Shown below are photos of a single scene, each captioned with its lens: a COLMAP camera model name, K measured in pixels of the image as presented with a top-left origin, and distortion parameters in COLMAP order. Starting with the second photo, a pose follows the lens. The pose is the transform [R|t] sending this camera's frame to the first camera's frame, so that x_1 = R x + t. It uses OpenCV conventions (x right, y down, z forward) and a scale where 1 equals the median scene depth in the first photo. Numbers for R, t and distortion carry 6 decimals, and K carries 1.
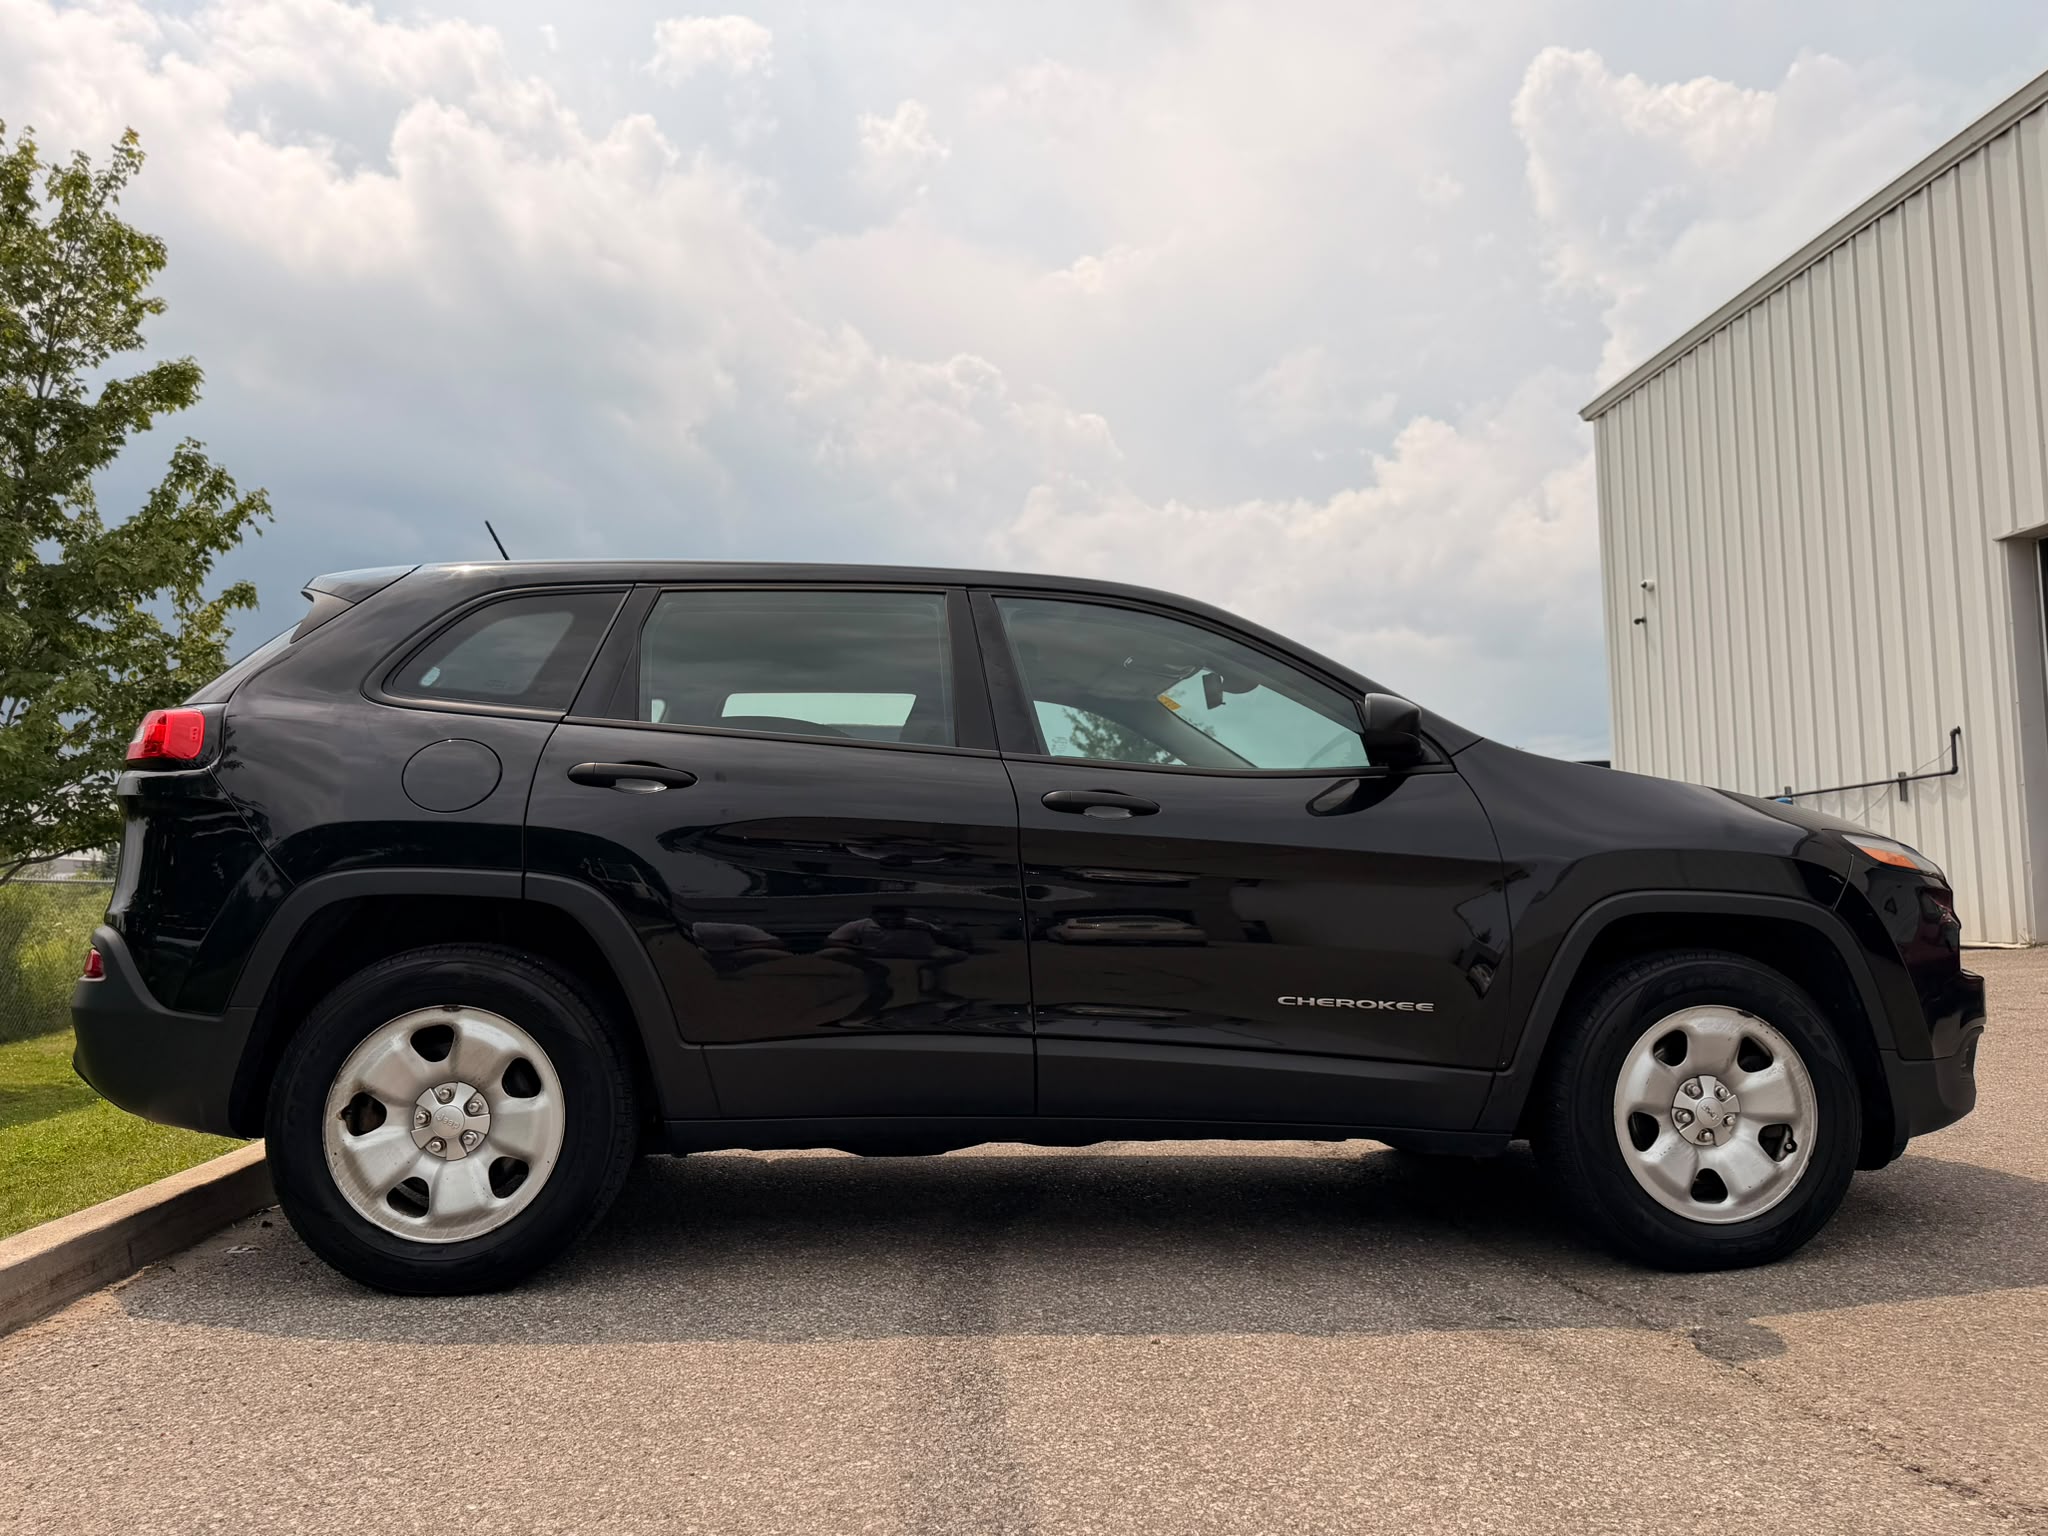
lens RADIAL K [[1549.9, 0, 1024.0], [0, 1549.9, 768.0], [0, 0, 1]] dist [0.146149, -0.365128]
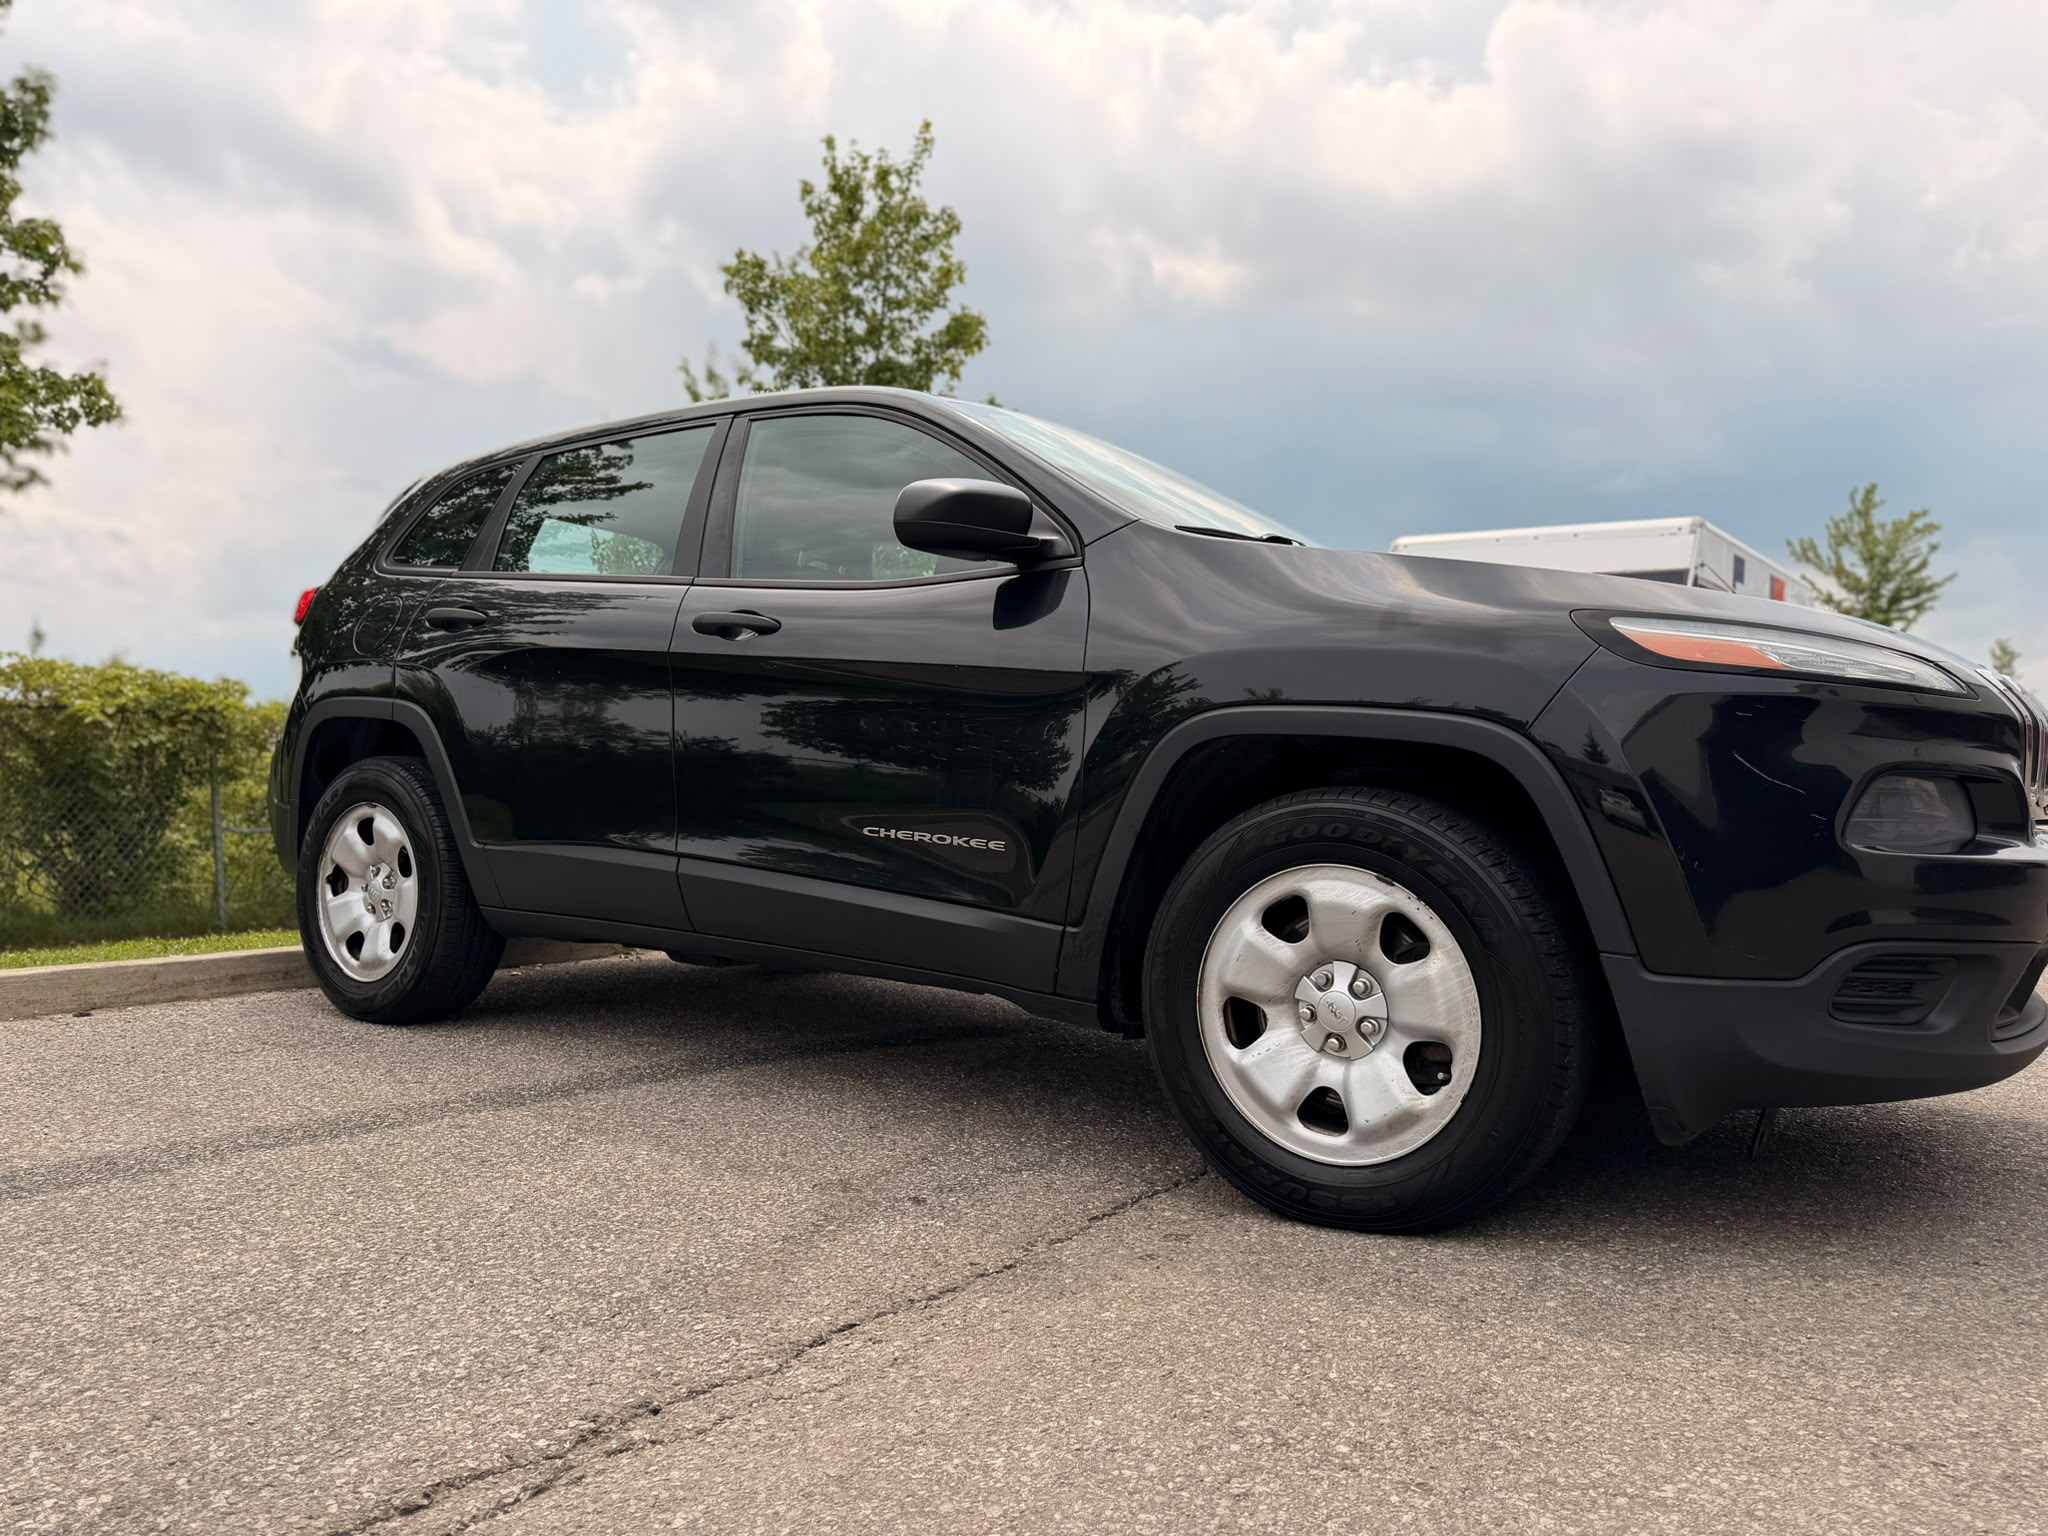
lens RADIAL K [[1495.2, 0, 1024.8], [0, 1495.2, 762.8], [0, 0, 1]] dist [0.007876, -0.004682]
pose [[0.741730, 0.010704, -0.670613, 0.788289], [0.038965, 0.997496, 0.059019, 0.058509], [0.669566, -0.069907, 0.739456, 0.400227]]
